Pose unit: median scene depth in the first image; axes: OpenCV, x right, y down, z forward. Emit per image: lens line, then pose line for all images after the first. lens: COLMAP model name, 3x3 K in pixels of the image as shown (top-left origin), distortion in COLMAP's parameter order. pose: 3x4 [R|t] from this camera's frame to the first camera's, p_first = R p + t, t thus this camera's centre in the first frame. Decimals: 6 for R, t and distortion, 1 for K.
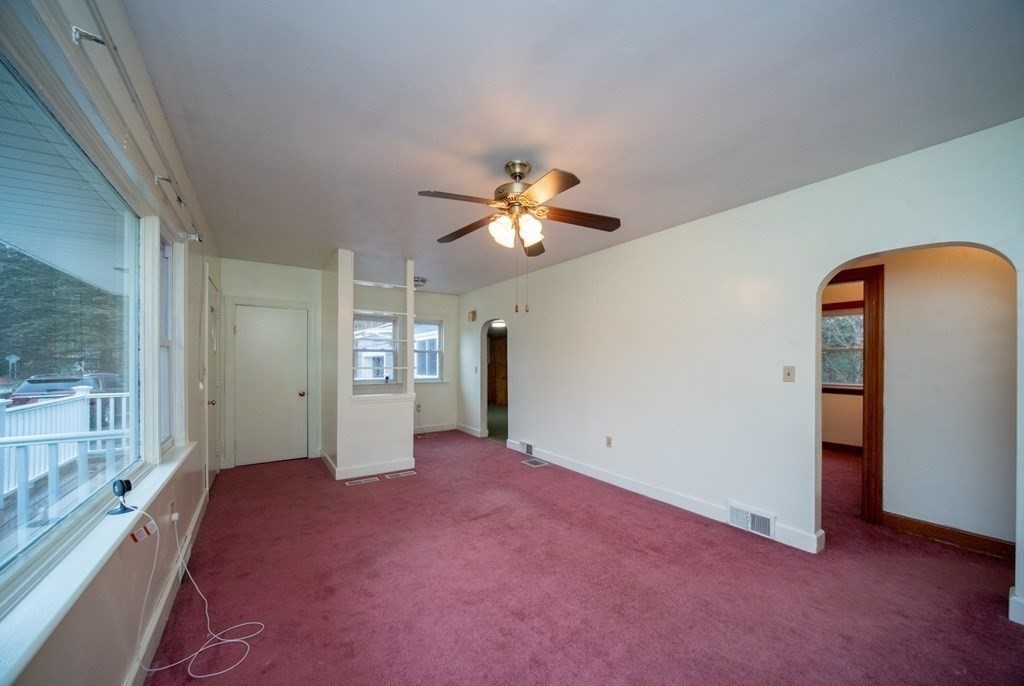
lens RADIAL K [[363.6, 0, 515.0], [0, 363.6, 363.8], [0, 0, 1]] dist [-0.001159, -0.000025]
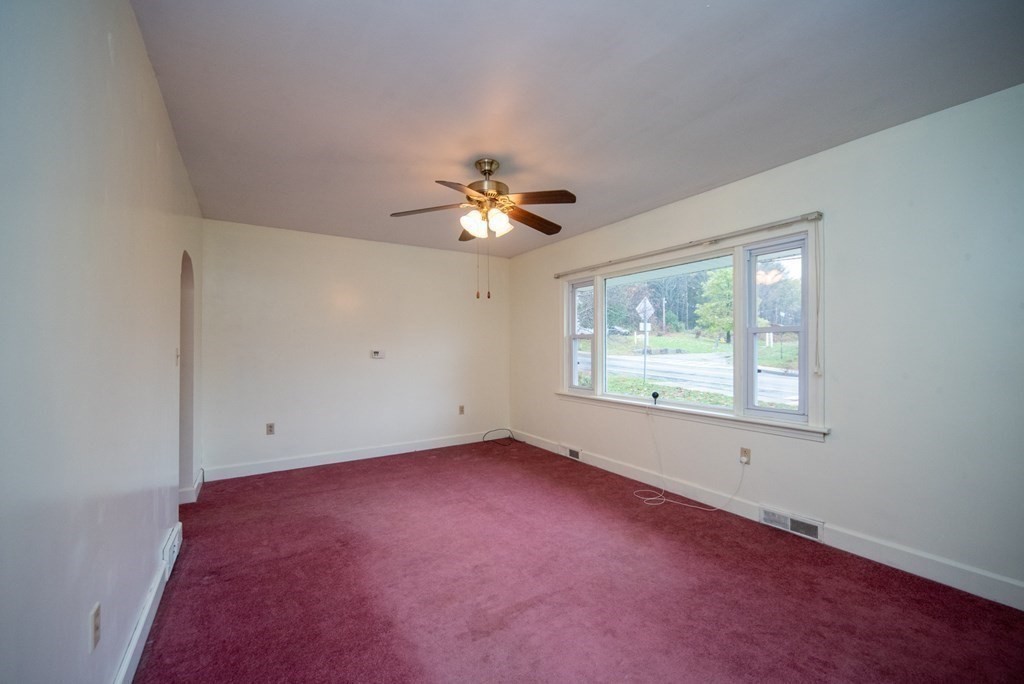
lens RADIAL K [[414.5, 0, 508.2], [0, 414.5, 346.9], [0, 0, 1]] dist [-0.000242, 0.000070]
pose [[-0.998671, -0.000330, 0.051546, -0.072127], [-0.000321, 1.000000, 0.000182, -0.000230], [-0.051546, 0.000165, -0.998671, 1.297769]]
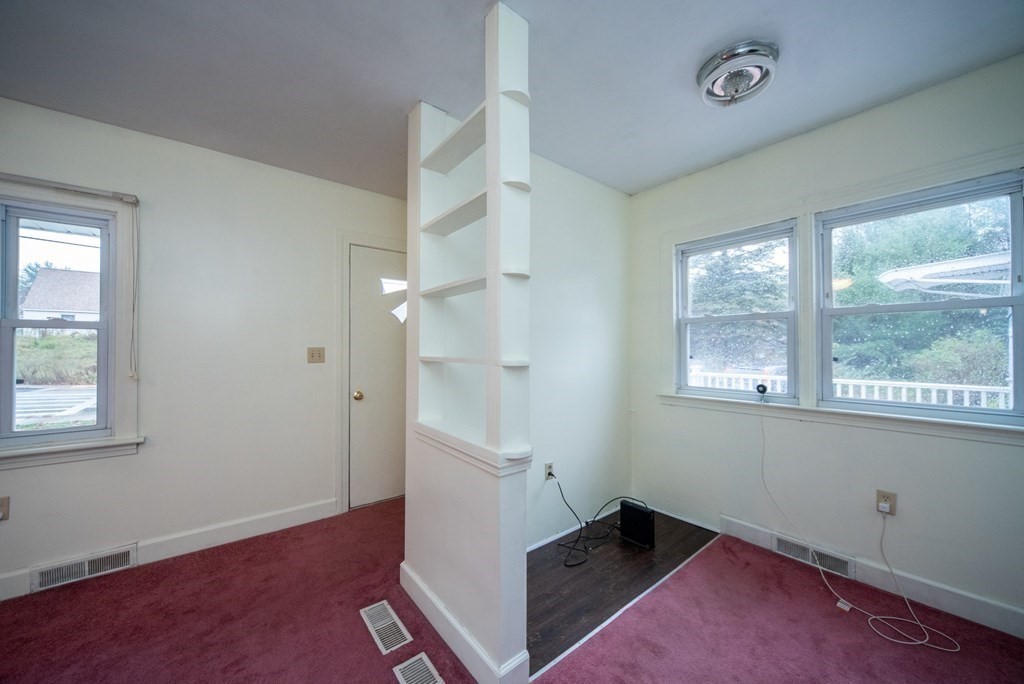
lens RADIAL K [[374.6, 0, 514.6], [0, 374.6, 347.9], [0, 0, 1]] dist [-0.002695, -0.000644]
pose [[0.057357, -0.006562, -0.998332, 0.028230], [-0.004290, 0.999968, -0.006820, 0.001188], [0.998345, 0.004674, 0.057327, 1.119675]]
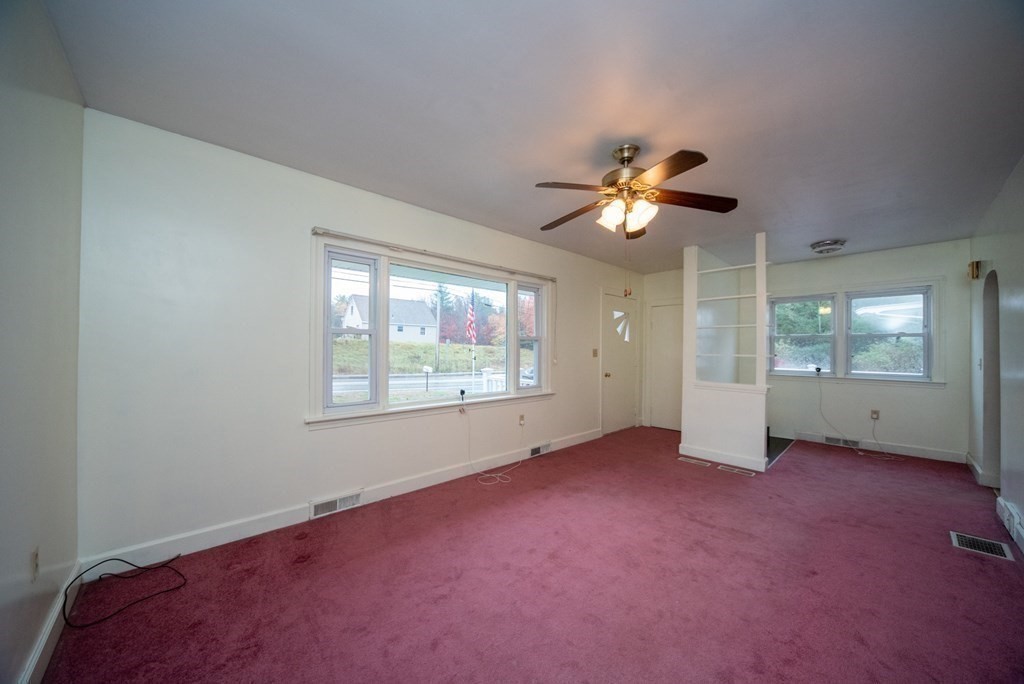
lens RADIAL K [[367.6, 0, 511.5], [0, 367.6, 347.6], [0, 0, 1]] dist [-0.004855, -0.000018]
pose [[0.141206, -0.002294, -0.989978, 0.560859], [-0.011768, 0.999923, -0.003996, 0.001994], [0.989910, 0.012214, 0.141169, 0.317063]]
